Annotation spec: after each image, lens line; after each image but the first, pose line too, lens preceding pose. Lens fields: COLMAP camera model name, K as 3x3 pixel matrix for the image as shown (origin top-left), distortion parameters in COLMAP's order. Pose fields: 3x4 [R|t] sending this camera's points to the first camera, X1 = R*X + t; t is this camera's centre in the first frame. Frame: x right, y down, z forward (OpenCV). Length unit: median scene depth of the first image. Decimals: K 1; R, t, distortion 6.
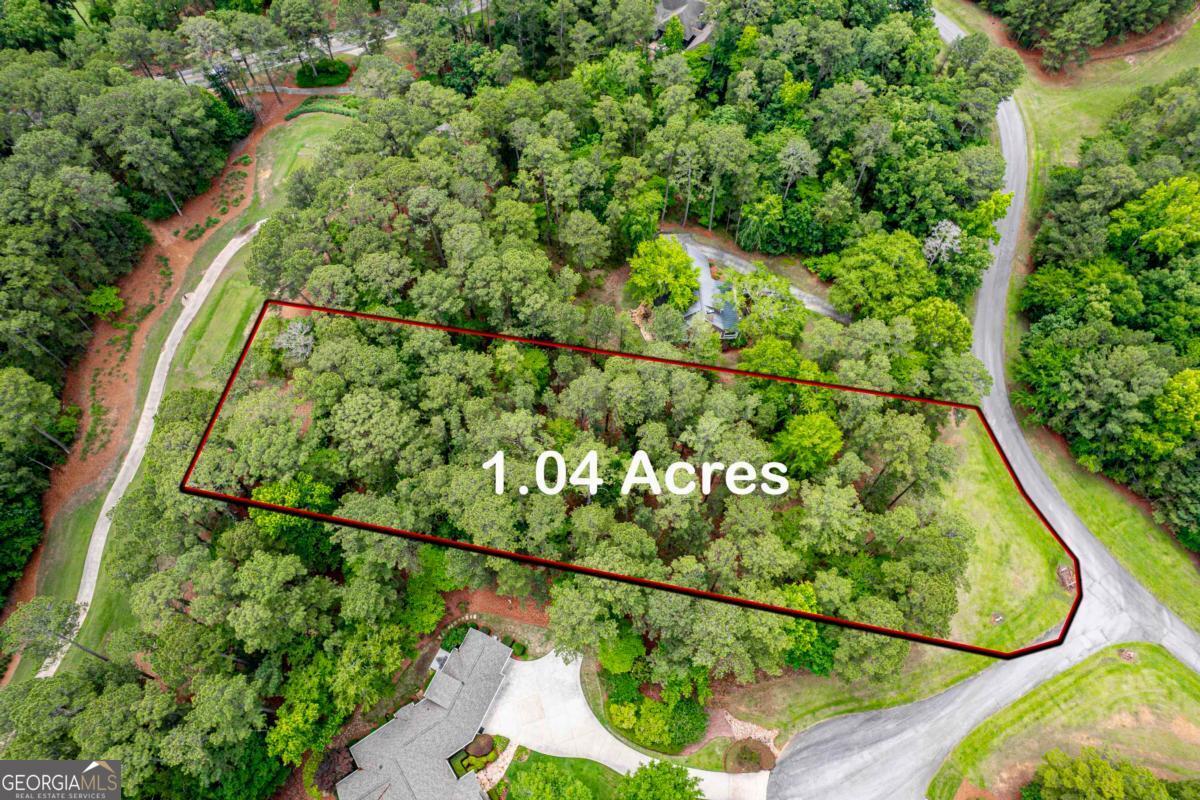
lens RADIAL K [[739.3, 0, 600.0], [0, 739.3, 400.0], [0, 0, 1]] dist [0.006621, 0.001615]
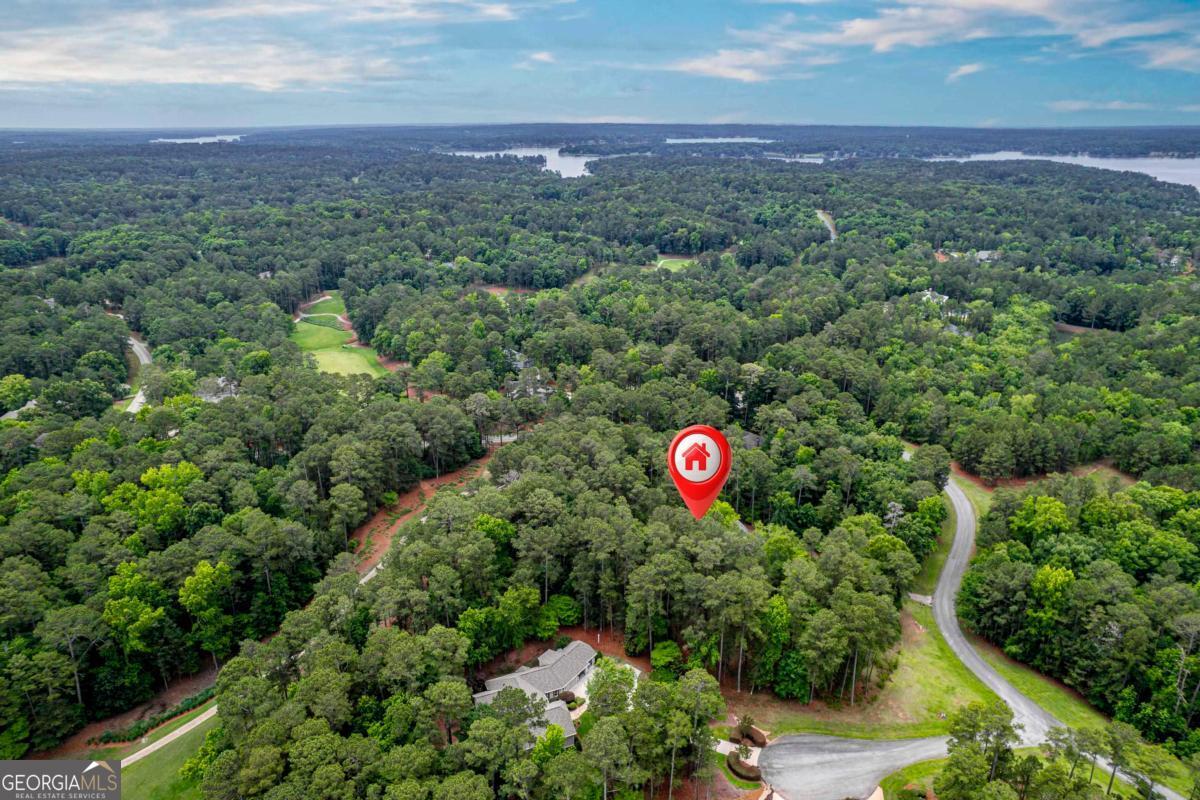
lens RADIAL K [[783.3, 0, 600.0], [0, 783.3, 400.0], [0, 0, 1]] dist [-0.002783, -0.000546]
pose [[0.983797, 0.068415, -0.165720, 0.098770], [-0.163379, 0.722754, -0.671516, 0.832758], [0.073833, 0.687710, 0.722221, -0.436905]]
